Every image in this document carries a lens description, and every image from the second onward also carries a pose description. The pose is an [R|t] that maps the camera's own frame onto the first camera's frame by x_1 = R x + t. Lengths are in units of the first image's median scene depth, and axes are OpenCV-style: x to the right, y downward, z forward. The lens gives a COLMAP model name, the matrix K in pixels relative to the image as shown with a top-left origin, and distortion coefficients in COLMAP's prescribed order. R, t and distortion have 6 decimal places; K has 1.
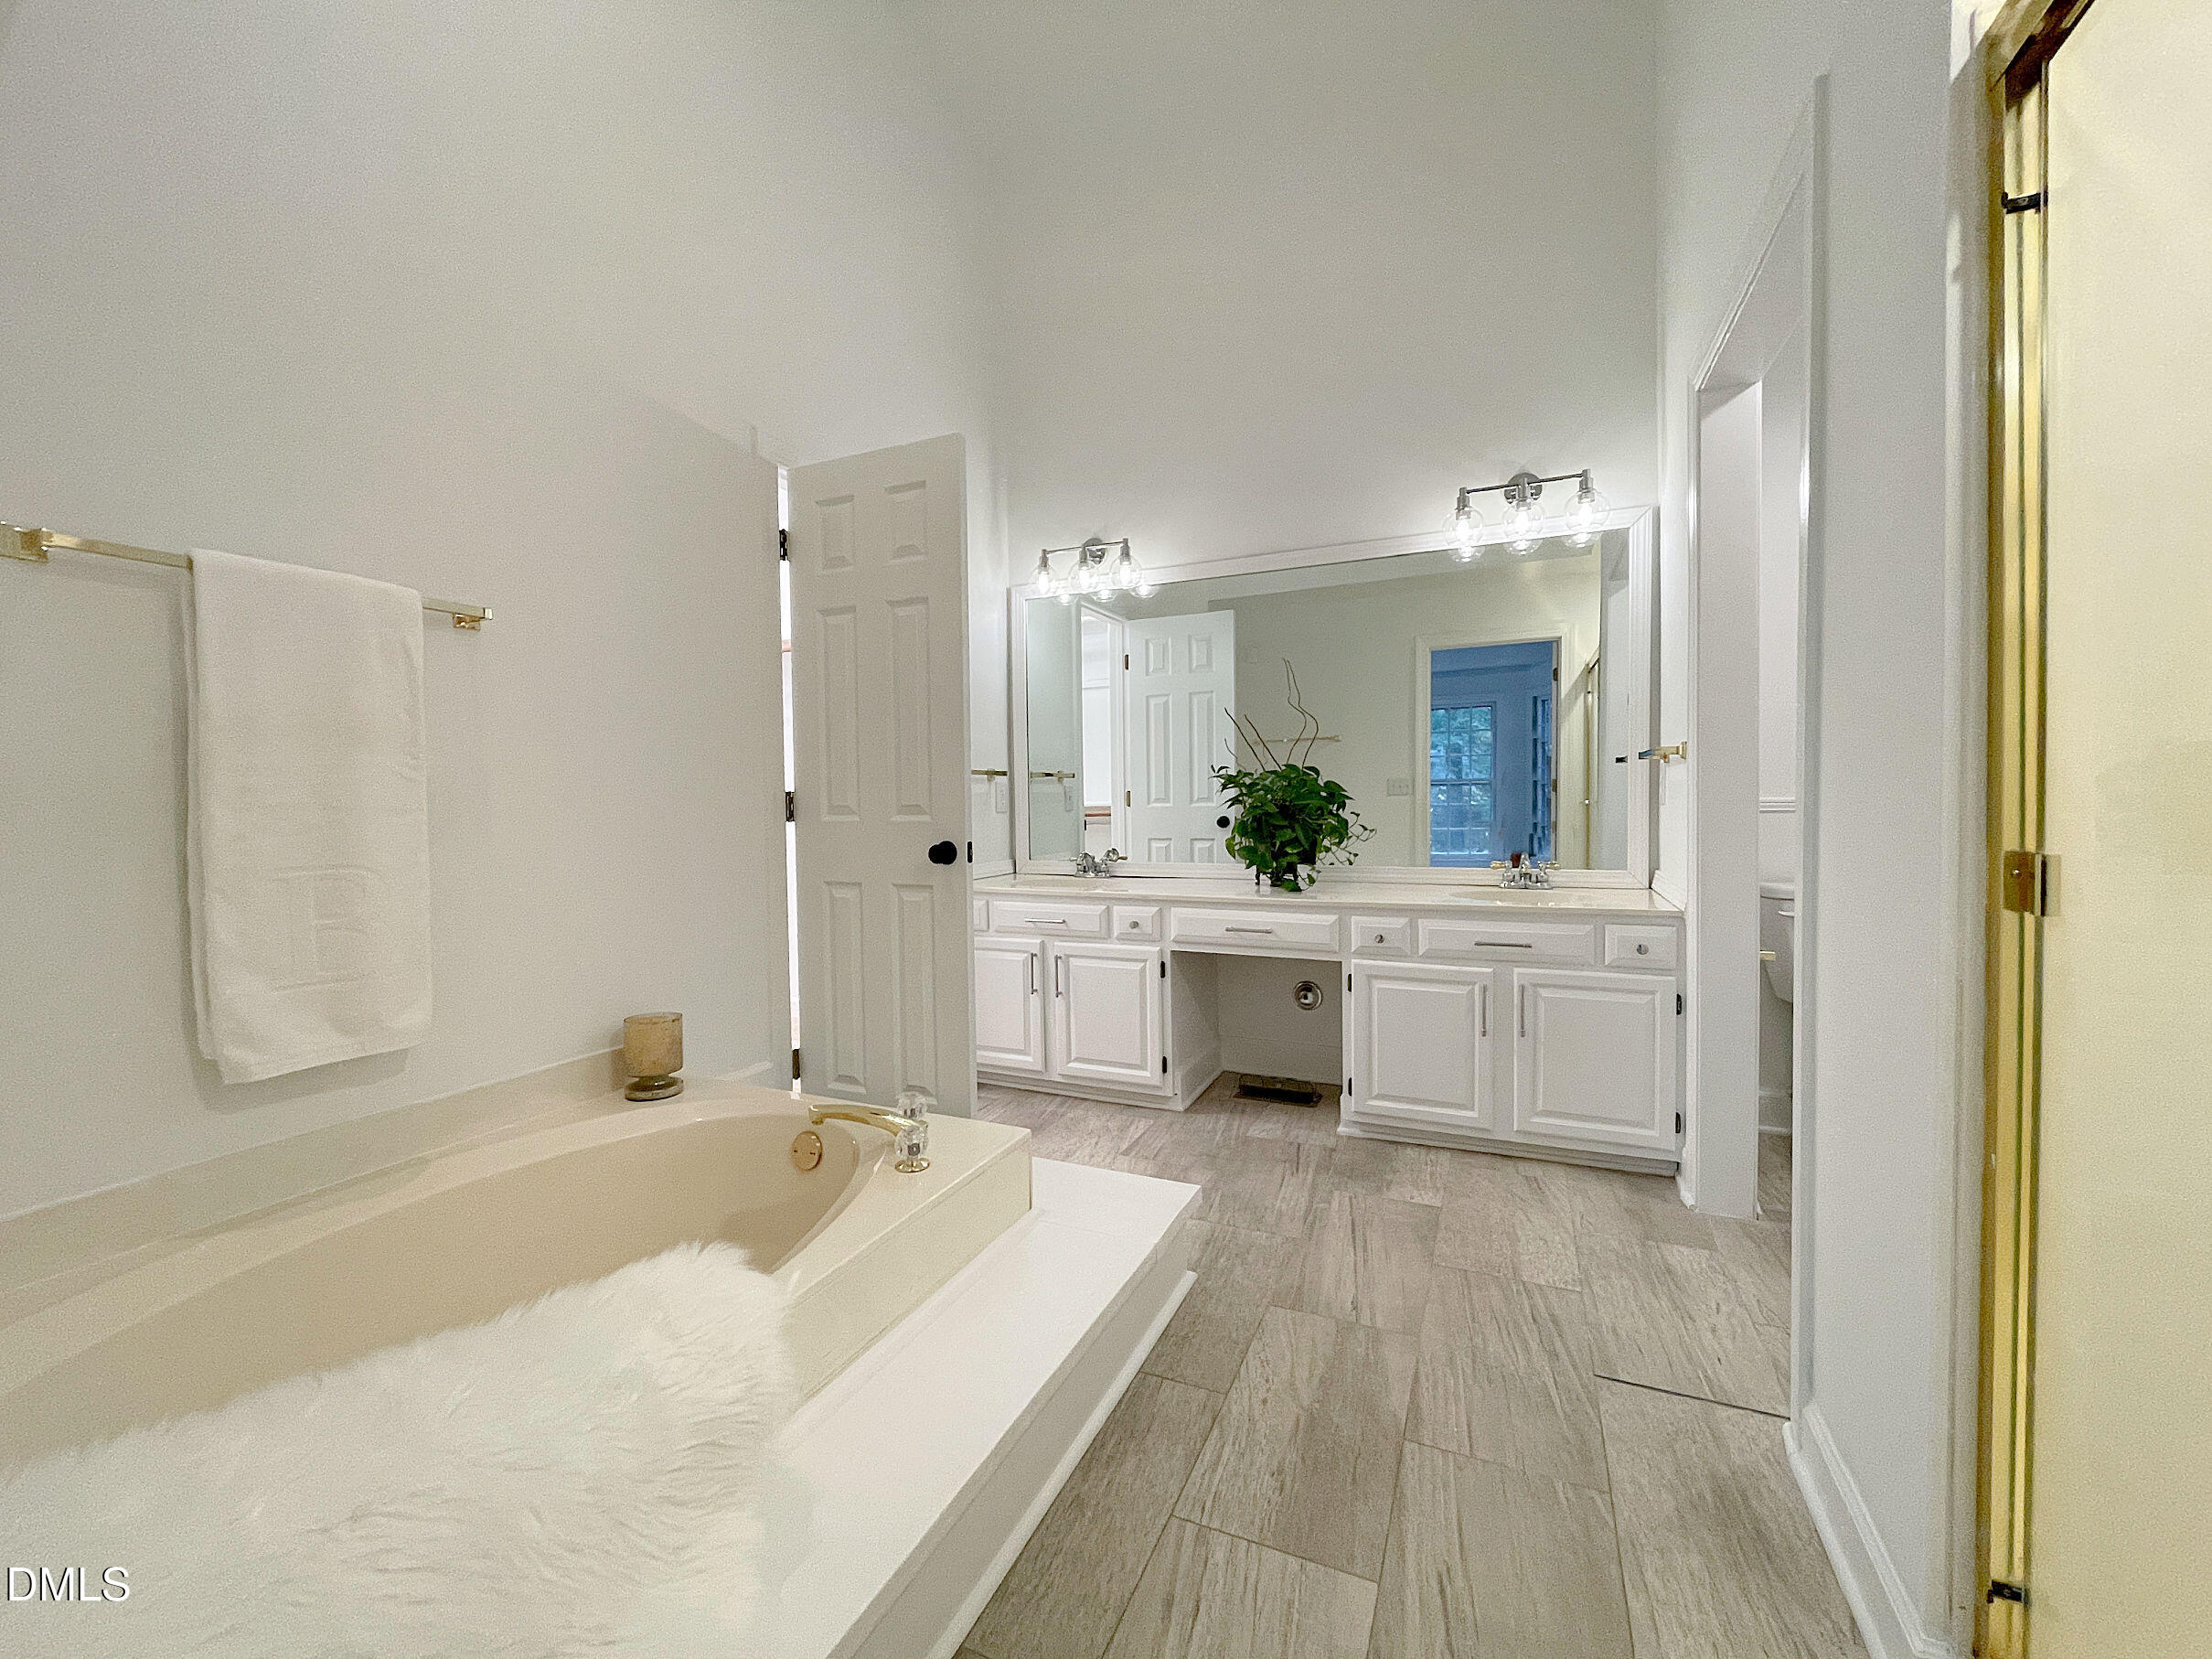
lens RADIAL K [[904.7, 0, 1106.0], [0, 904.7, 829.5], [0, 0, 1]] dist [0.000588, 0.000087]
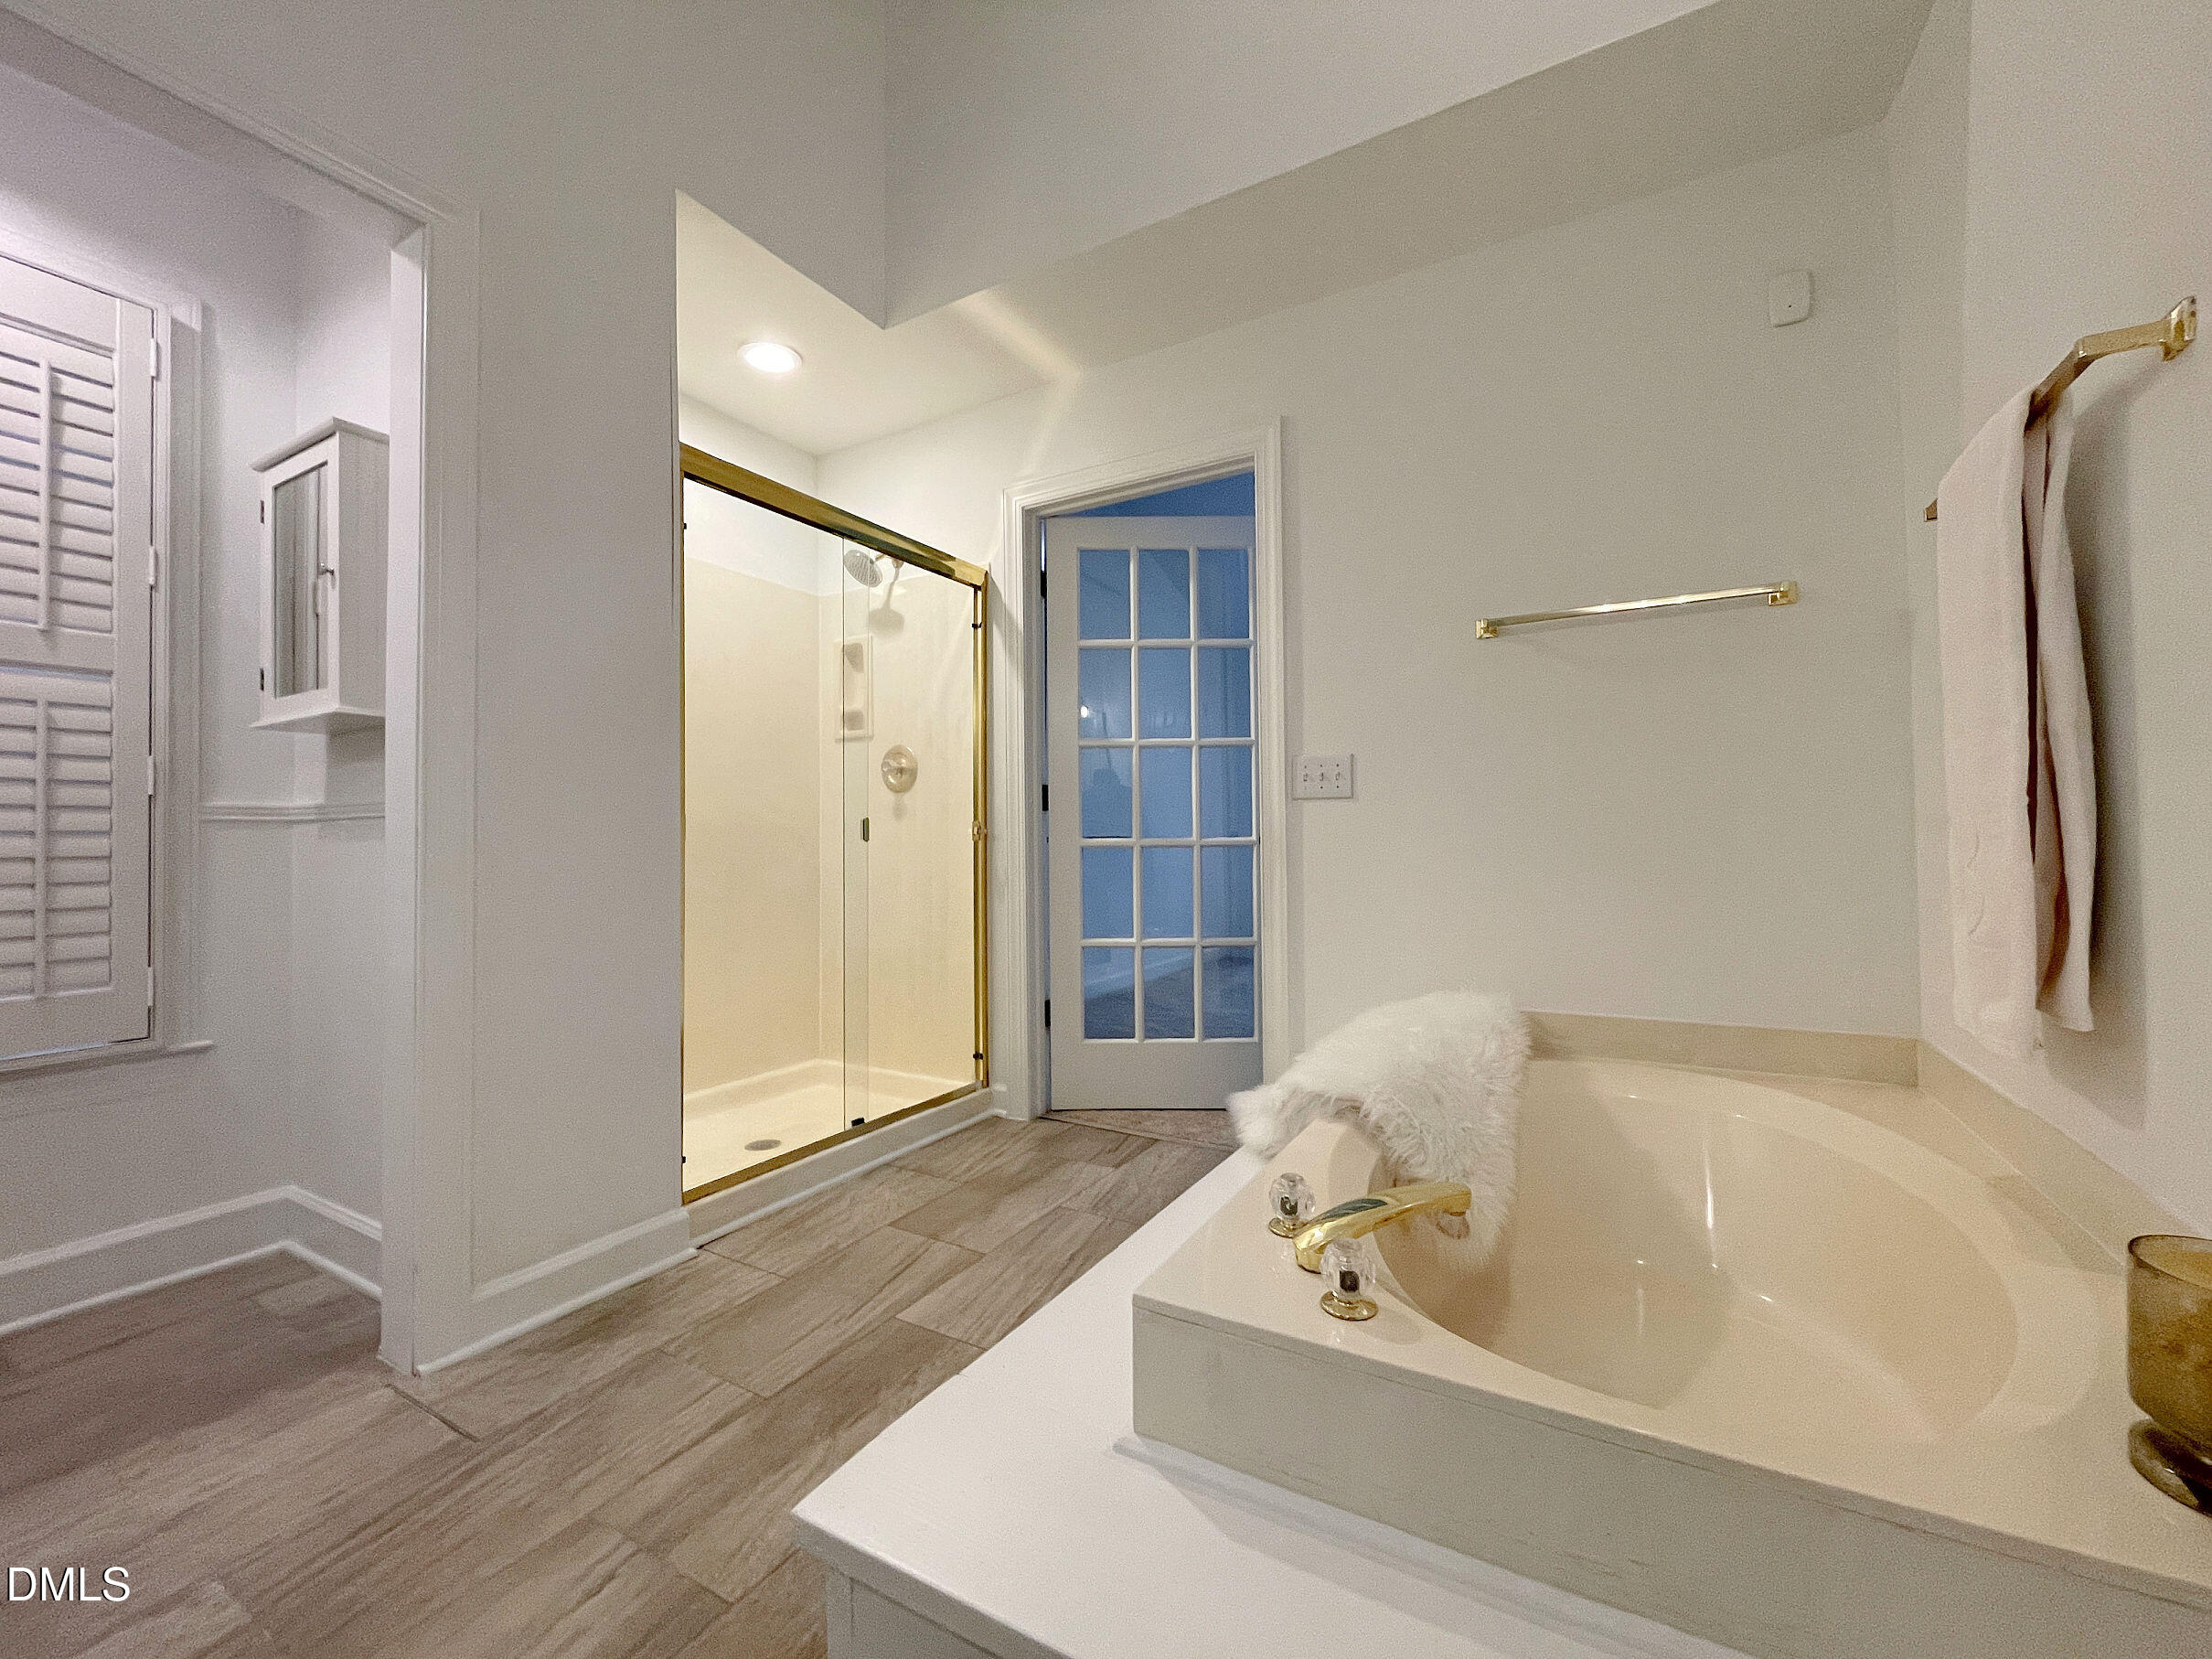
lens RADIAL K [[904.7, 0, 1106.0], [0, 904.7, 829.5], [0, 0, 1]] dist [0.000588, 0.000087]
pose [[-0.994510, 0.028881, 0.100574, -0.158055], [0.030555, 0.999418, 0.015138, 0.035550], [-0.100079, 0.018128, -0.994814, 1.862202]]
